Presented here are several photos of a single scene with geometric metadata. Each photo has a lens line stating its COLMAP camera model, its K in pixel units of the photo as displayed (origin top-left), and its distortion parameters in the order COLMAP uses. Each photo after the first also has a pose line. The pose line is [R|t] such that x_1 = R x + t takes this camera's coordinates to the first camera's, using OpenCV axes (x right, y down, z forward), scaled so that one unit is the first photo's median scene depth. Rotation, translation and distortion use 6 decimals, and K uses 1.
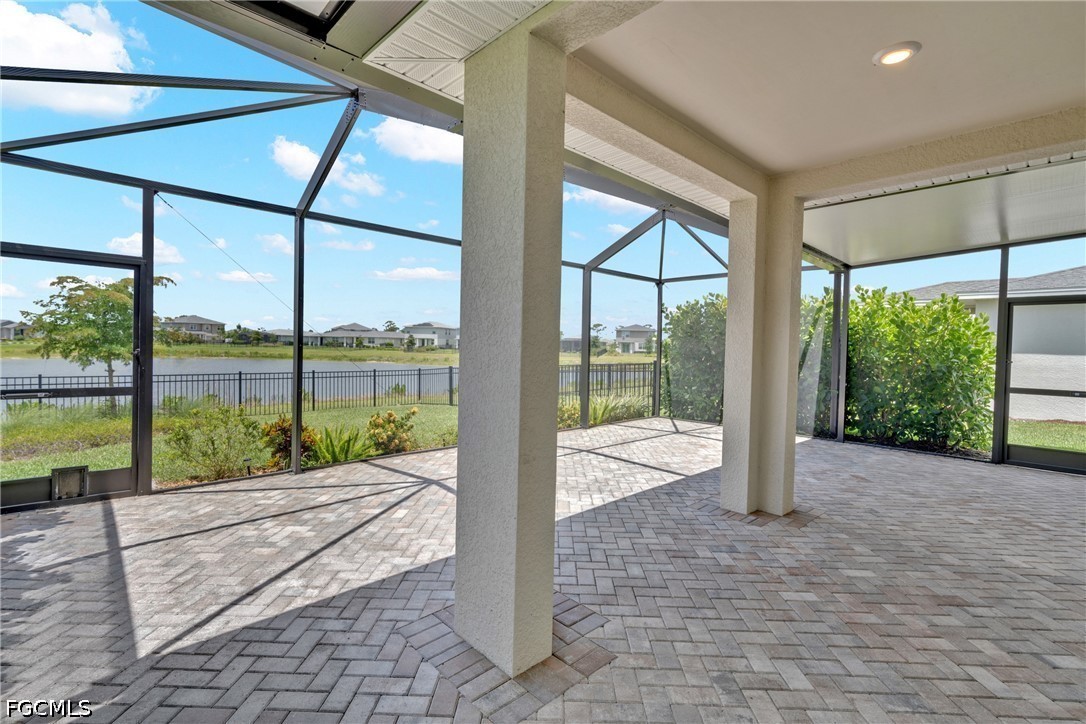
lens RADIAL K [[491.9, 0, 536.7], [0, 491.9, 357.4], [0, 0, 1]] dist [-0.000627, 0.000070]
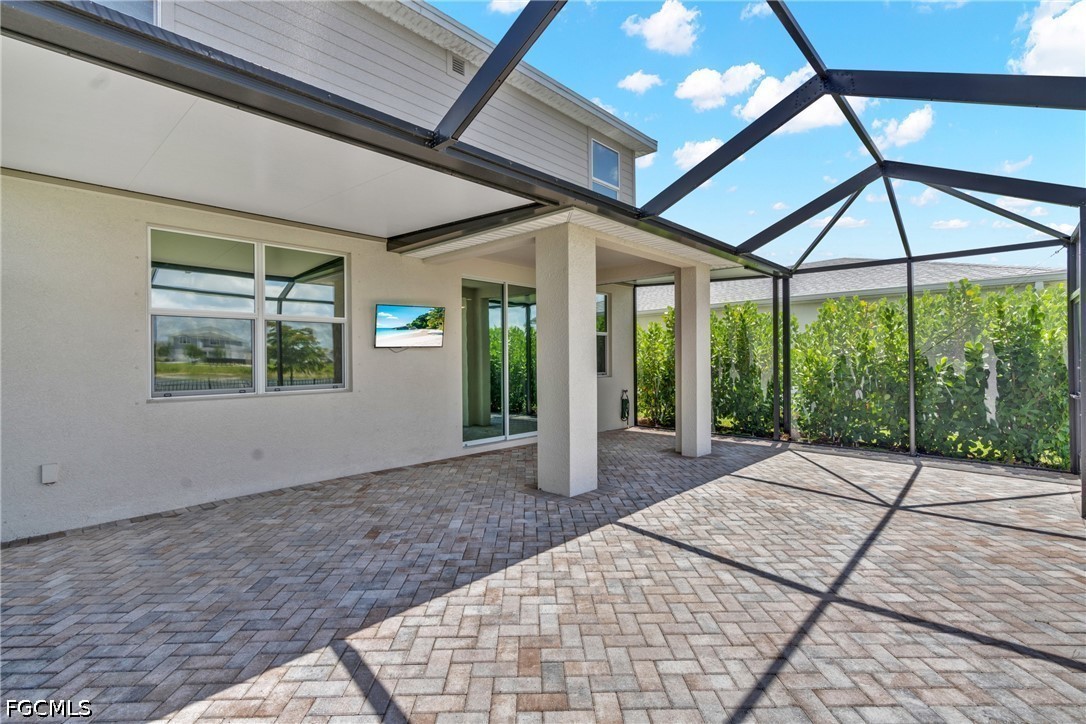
lens RADIAL K [[491.9, 0, 536.7], [0, 491.9, 357.4], [0, 0, 1]] dist [-0.000627, 0.000070]
pose [[-0.998612, -0.012478, -0.051176, 0.640360], [-0.013570, 0.999687, 0.021039, -0.044482], [0.050897, 0.021704, -0.998468, 2.392717]]
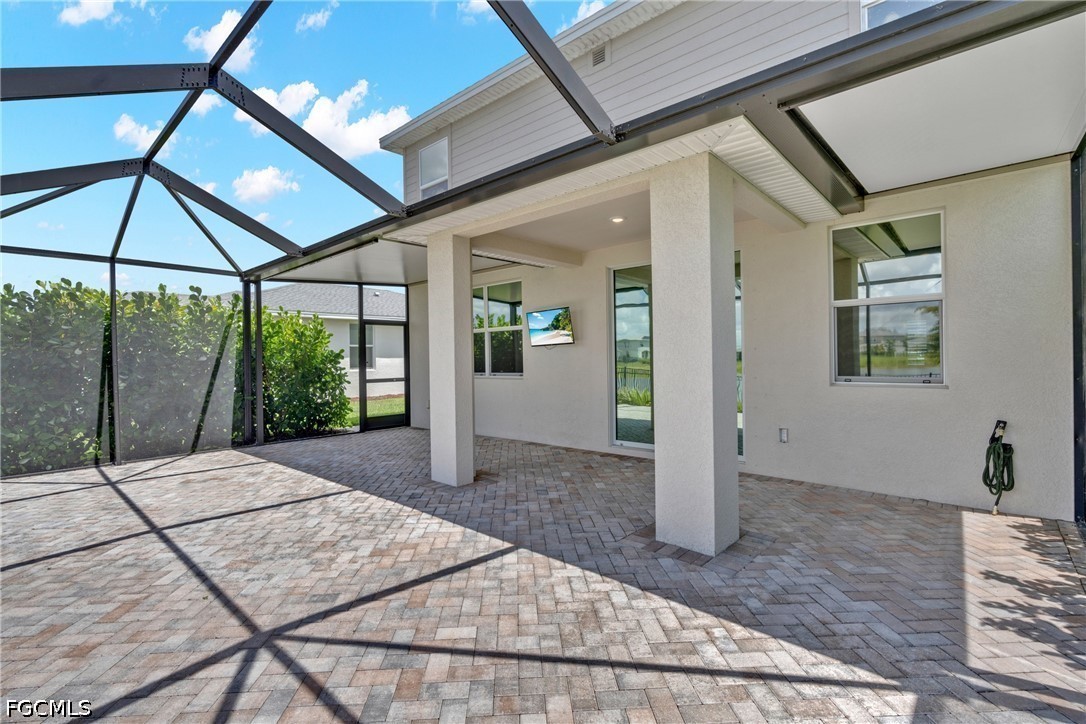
lens RADIAL K [[491.9, 0, 536.7], [0, 491.9, 357.4], [0, 0, 1]] dist [-0.000627, 0.000070]
pose [[-0.079412, -0.020109, 0.996639, -0.915618], [0.036644, 0.999062, 0.023078, -0.034953], [-0.996168, 0.038353, -0.078601, 0.967012]]
